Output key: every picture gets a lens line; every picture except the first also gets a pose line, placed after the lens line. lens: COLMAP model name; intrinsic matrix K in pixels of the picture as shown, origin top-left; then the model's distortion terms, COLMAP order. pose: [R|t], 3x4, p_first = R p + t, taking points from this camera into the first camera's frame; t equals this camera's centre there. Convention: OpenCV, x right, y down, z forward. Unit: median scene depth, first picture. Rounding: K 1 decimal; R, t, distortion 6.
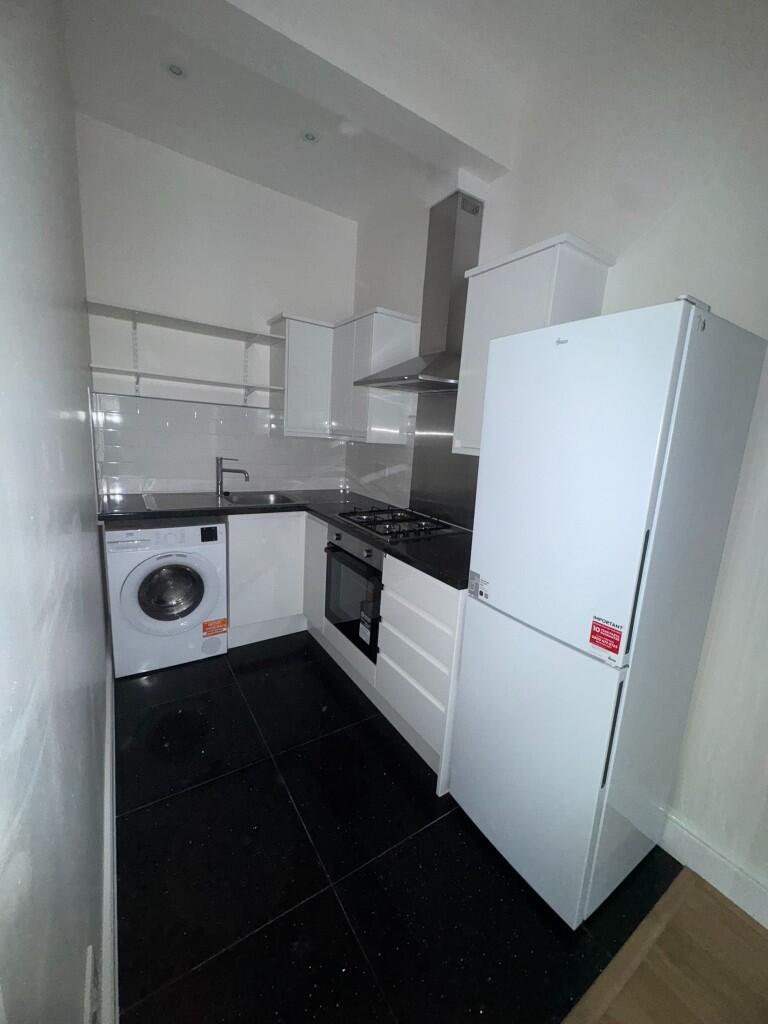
lens RADIAL K [[409.4, 0, 382.1], [0, 409.4, 509.3], [0, 0, 1]] dist [-0.001124, 0.000149]
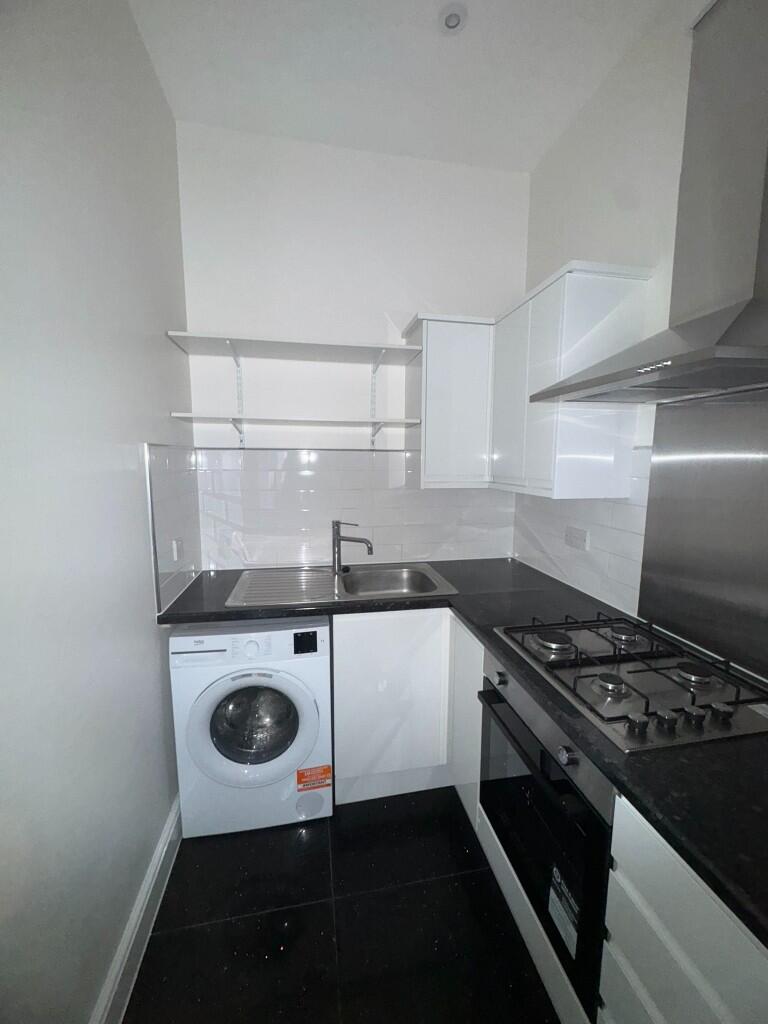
lens RADIAL K [[409.4, 0, 384.3], [0, 409.4, 509.7], [0, 0, 1]] dist [-0.001124, 0.000149]
pose [[0.922423, -0.014685, -0.385902, -0.036816], [-0.015262, 0.997110, -0.074424, -0.104894], [0.385879, 0.074540, 0.919533, 0.396008]]
